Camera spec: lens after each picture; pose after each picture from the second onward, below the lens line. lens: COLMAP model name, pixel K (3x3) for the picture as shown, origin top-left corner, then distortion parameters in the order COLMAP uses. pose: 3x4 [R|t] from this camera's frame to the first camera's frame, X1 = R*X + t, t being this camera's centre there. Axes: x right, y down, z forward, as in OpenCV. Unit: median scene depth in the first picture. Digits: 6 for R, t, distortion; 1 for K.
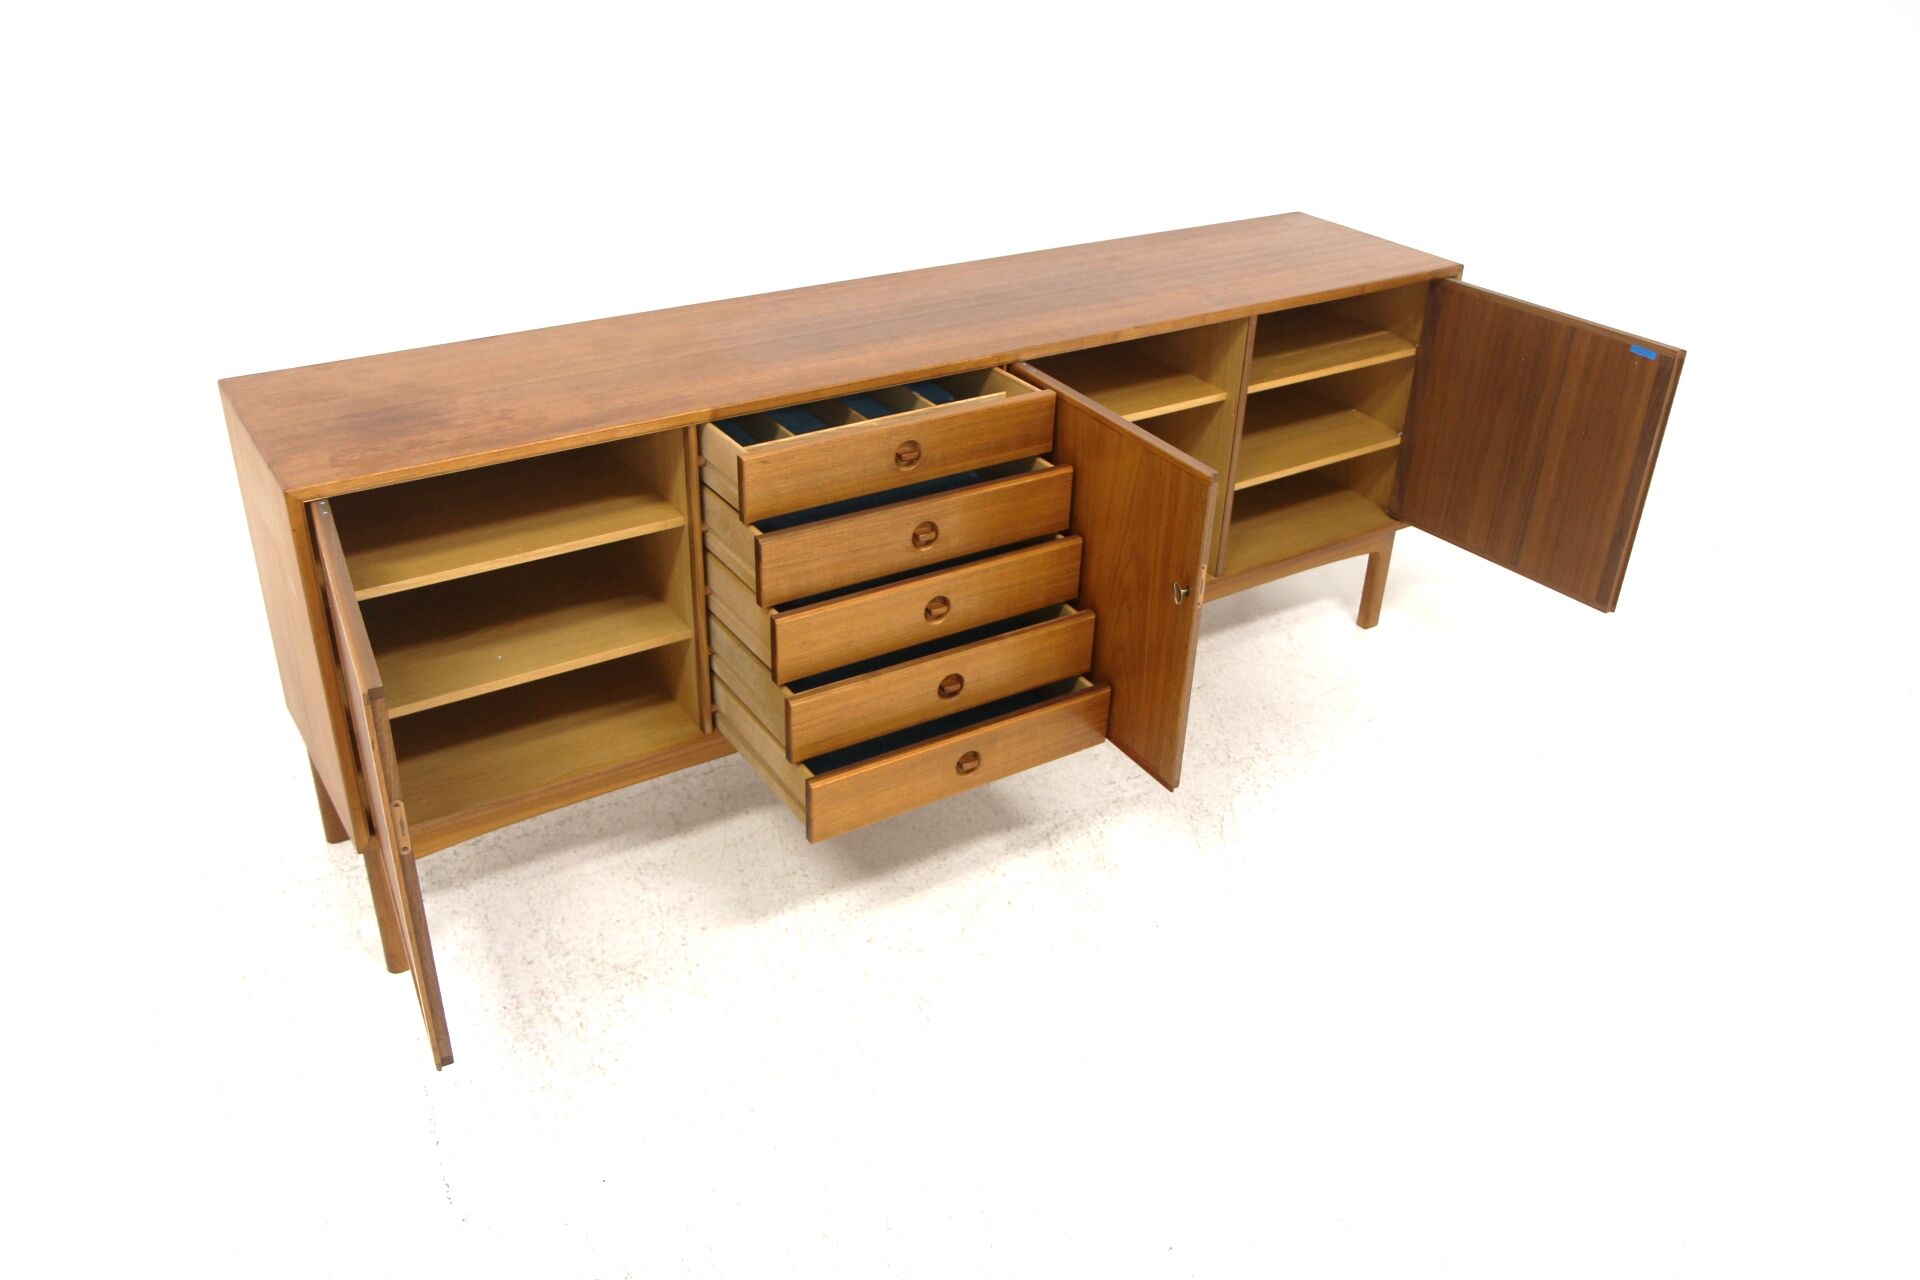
lens RADIAL K [[1498.4, 0, 959.7], [0, 1498.4, 633.7], [0, 0, 1]] dist [-0.075162, 0.044050]
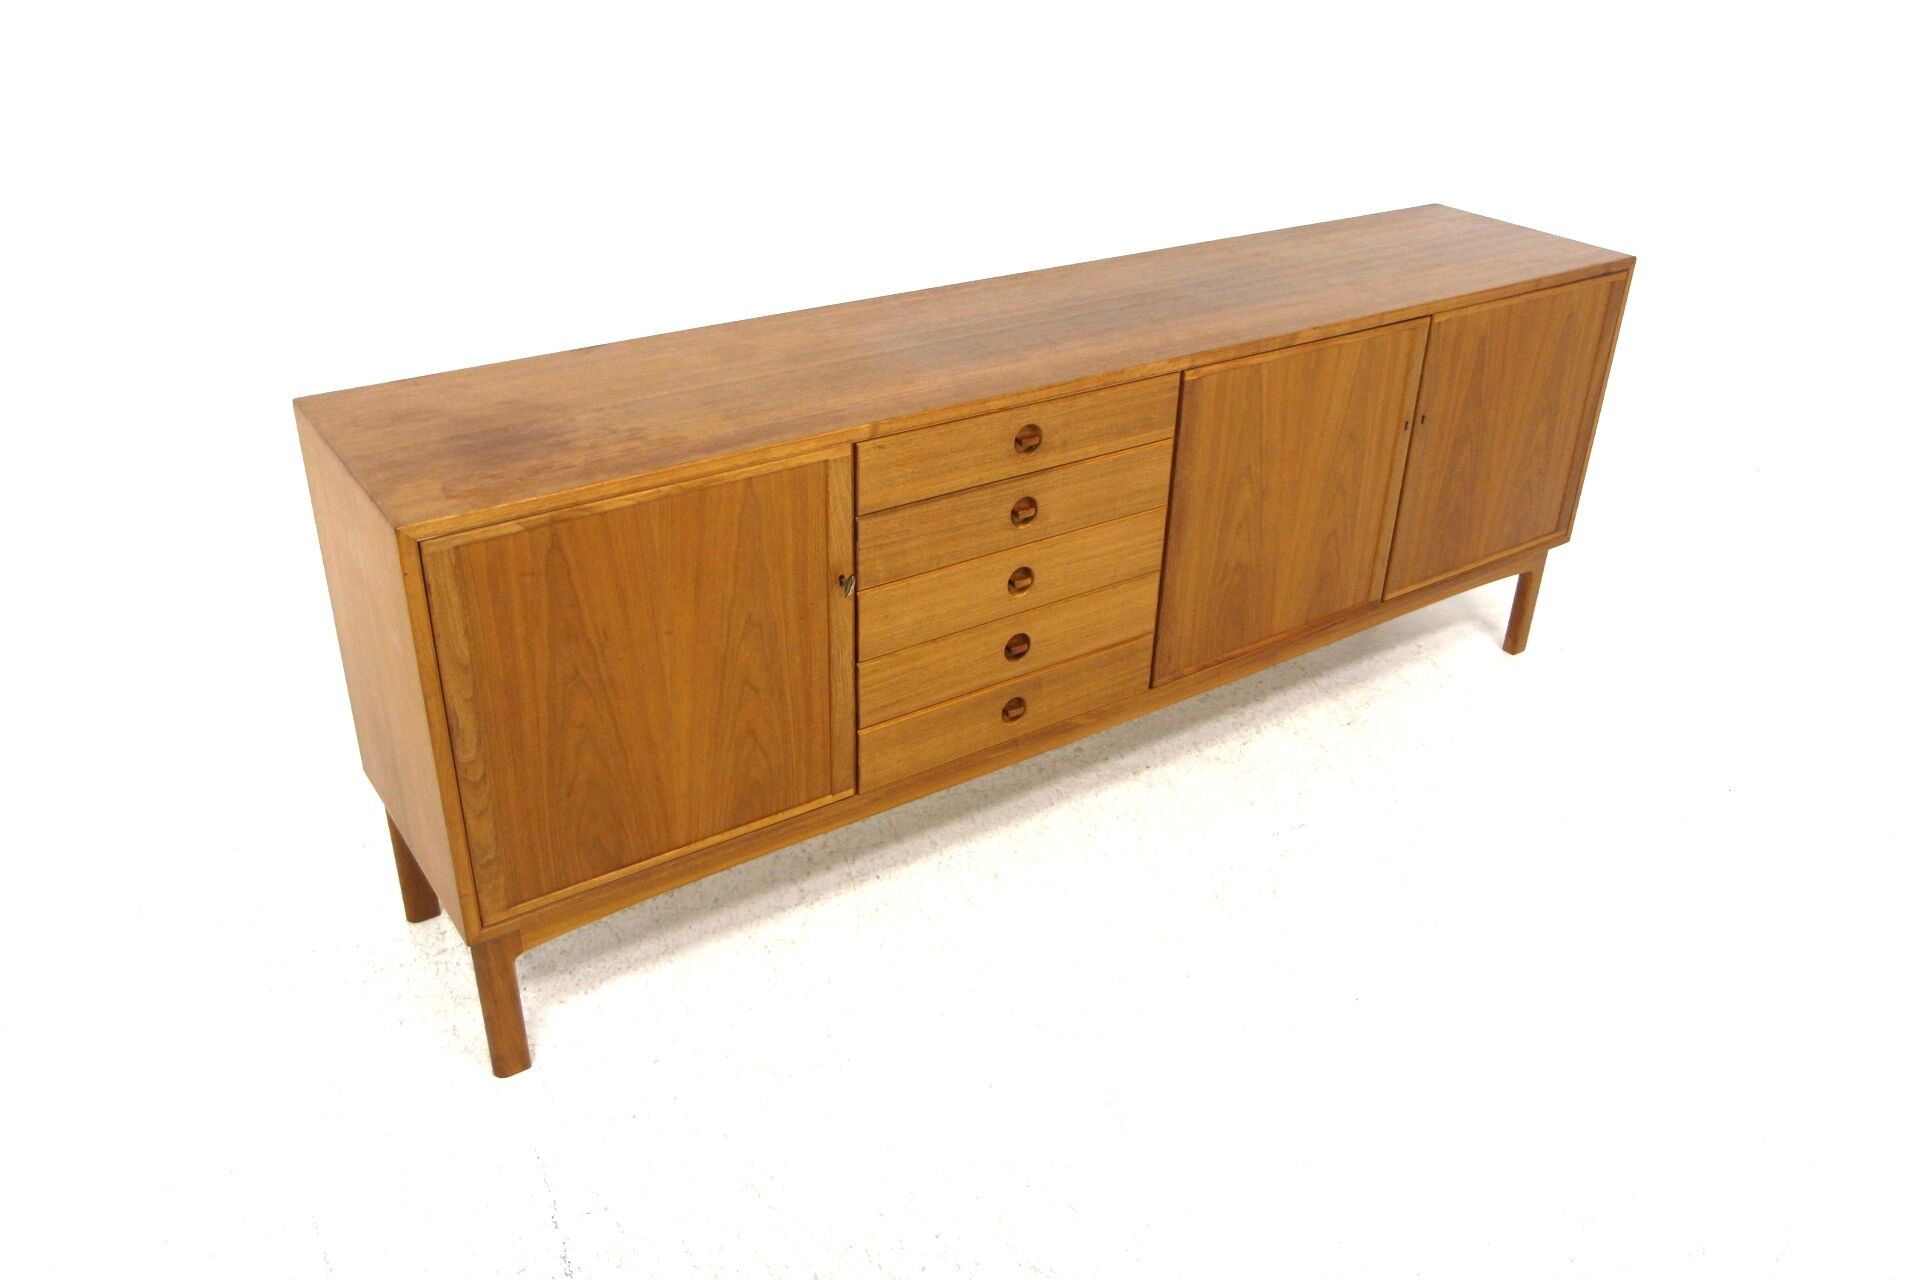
lens RADIAL K [[1498.4, 0, 959.7], [0, 1498.4, 637.9], [0, 0, 1]] dist [-0.075162, 0.044050]
pose [[0.999784, -0.016545, 0.012616, -0.115265], [0.016639, 0.999834, -0.007397, -0.017615], [-0.012491, 0.007605, 0.999893, 0.119491]]
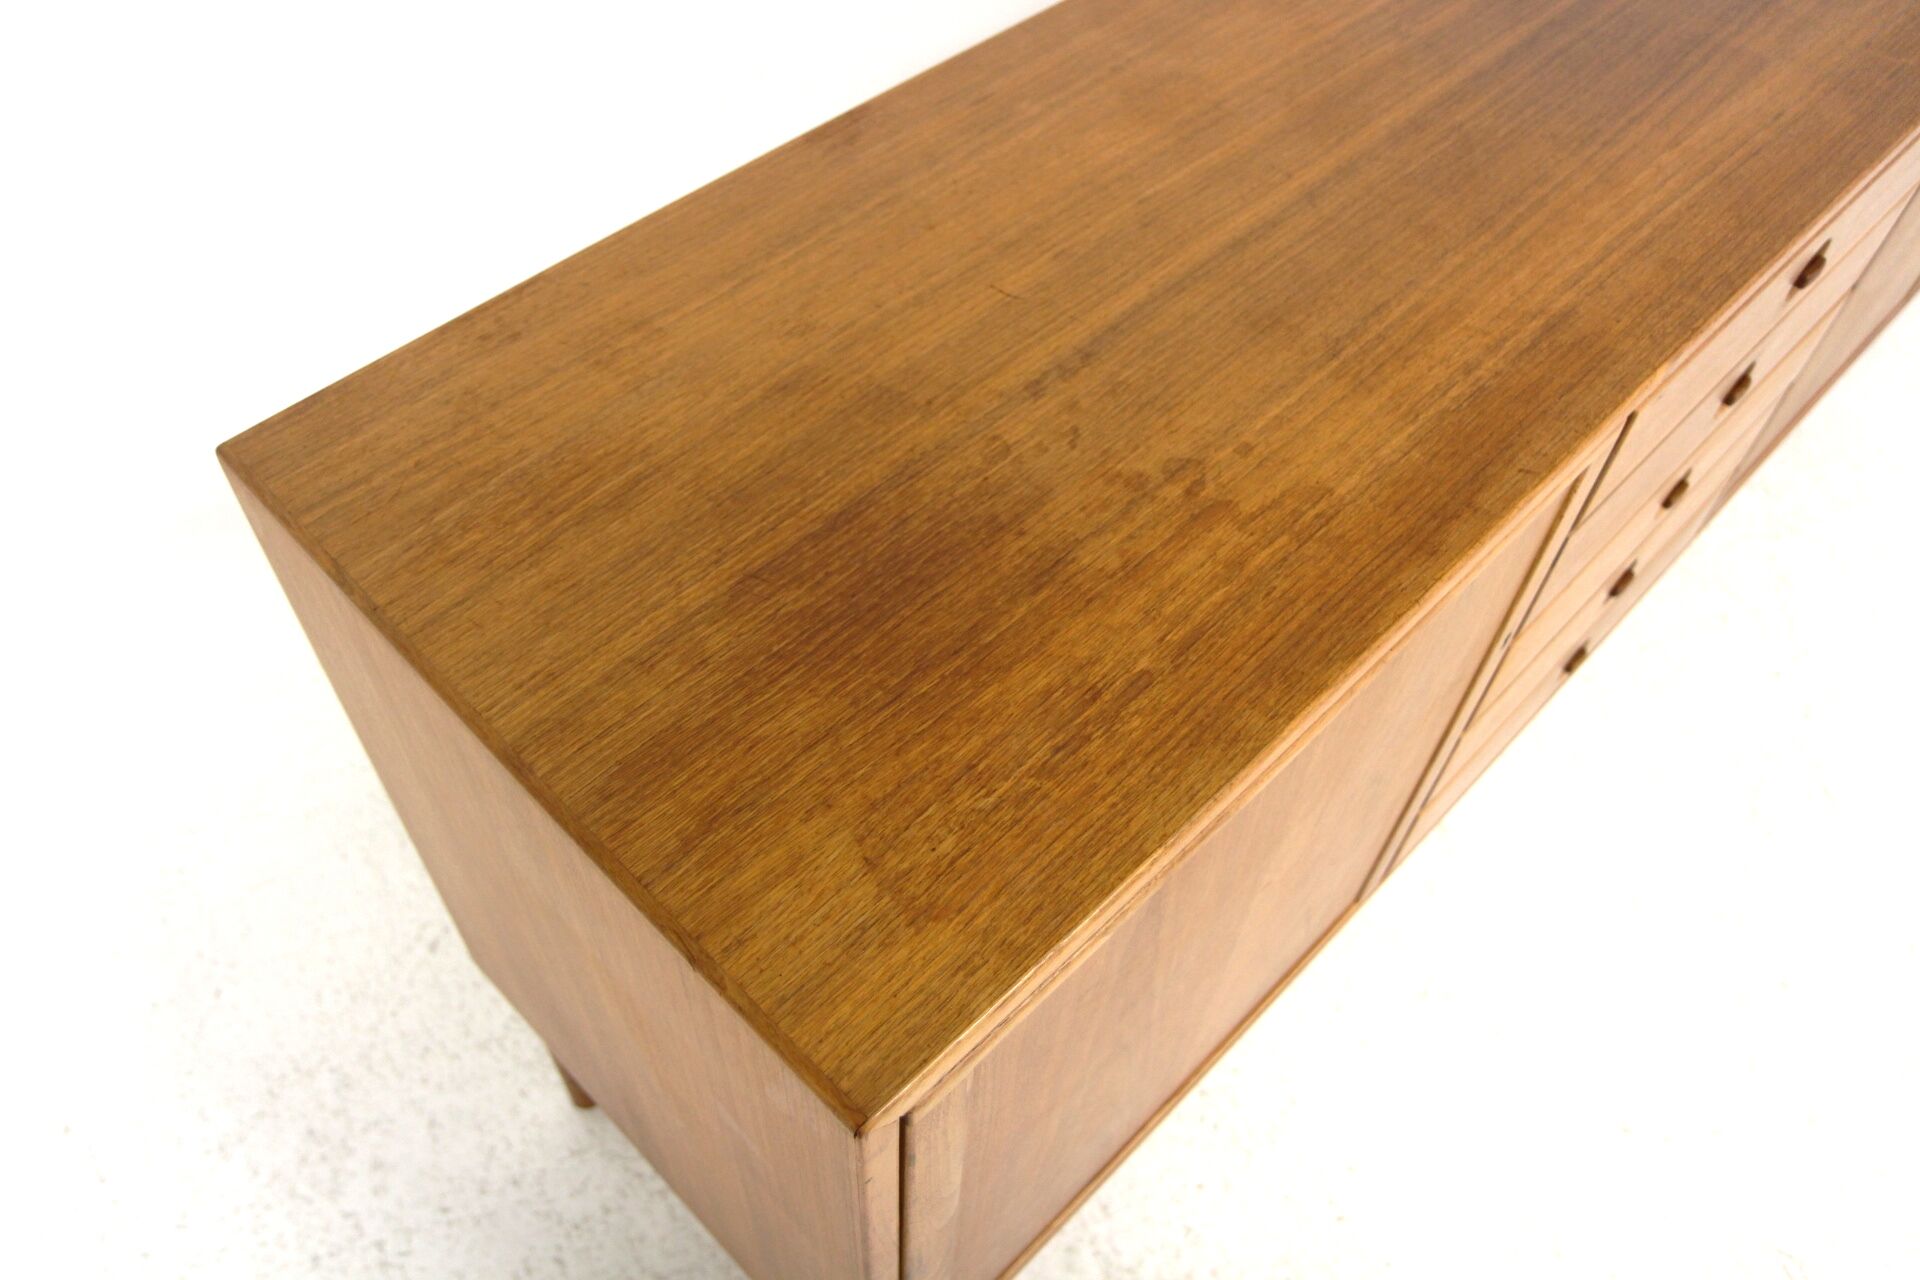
lens RADIAL K [[1498.4, 0, 959.4], [0, 1498.4, 631.6], [0, 0, 1]] dist [-0.075162, 0.044050]
pose [[0.978800, -0.160039, 0.127819, -0.357612], [0.098265, 0.914481, 0.392516, -0.224948], [-0.179706, -0.371635, 0.910820, 0.606968]]
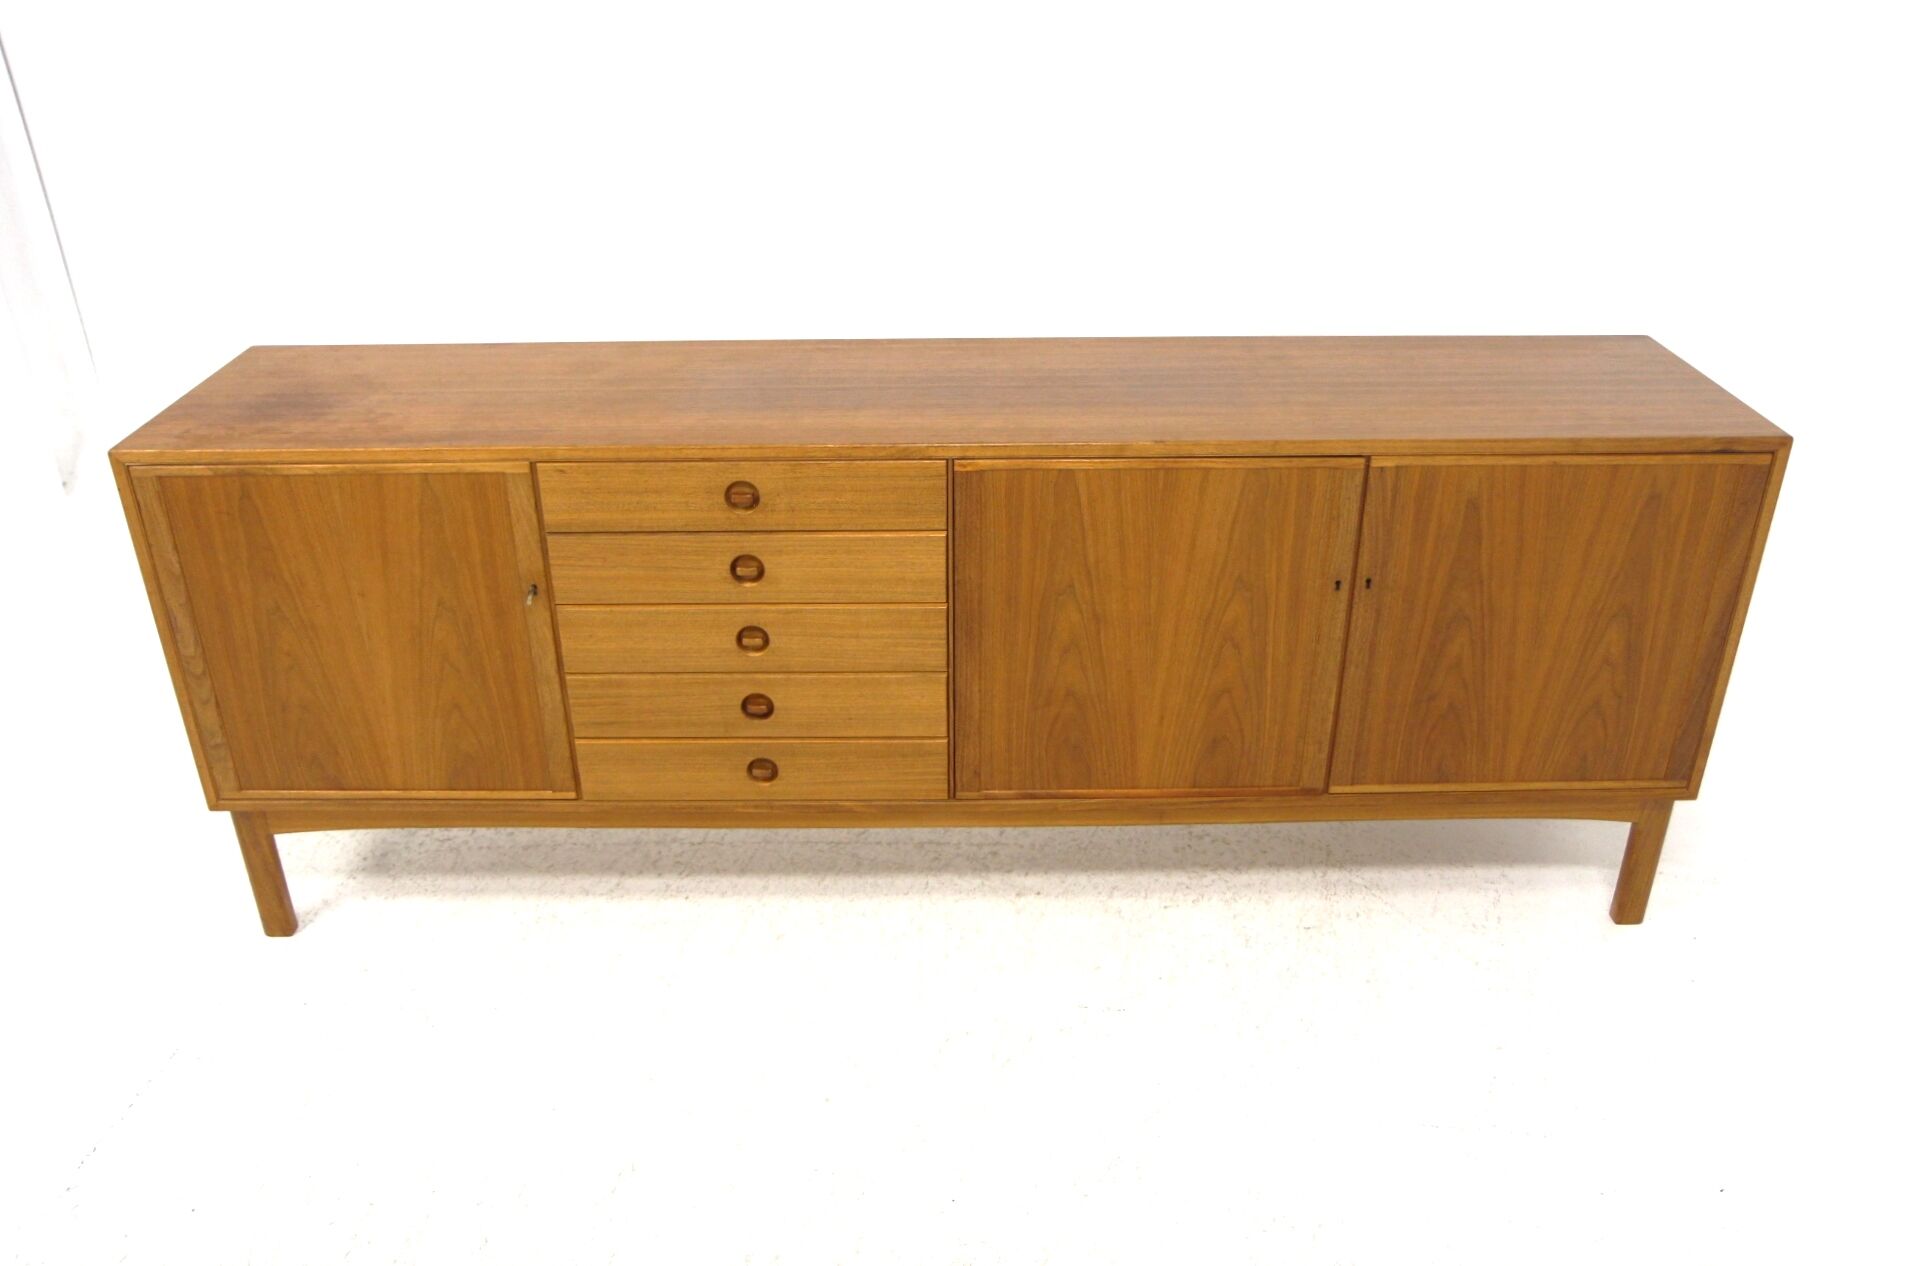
lens RADIAL K [[1490.6, 0, 952.2], [0, 1490.6, 624.1], [0, 0, 1]] dist [-0.075162, 0.044050]
pose [[0.836222, 0.221188, -0.501806, 0.459512], [-0.242445, 0.969881, 0.023492, -0.114434], [0.491888, 0.102016, 0.864661, 0.320147]]
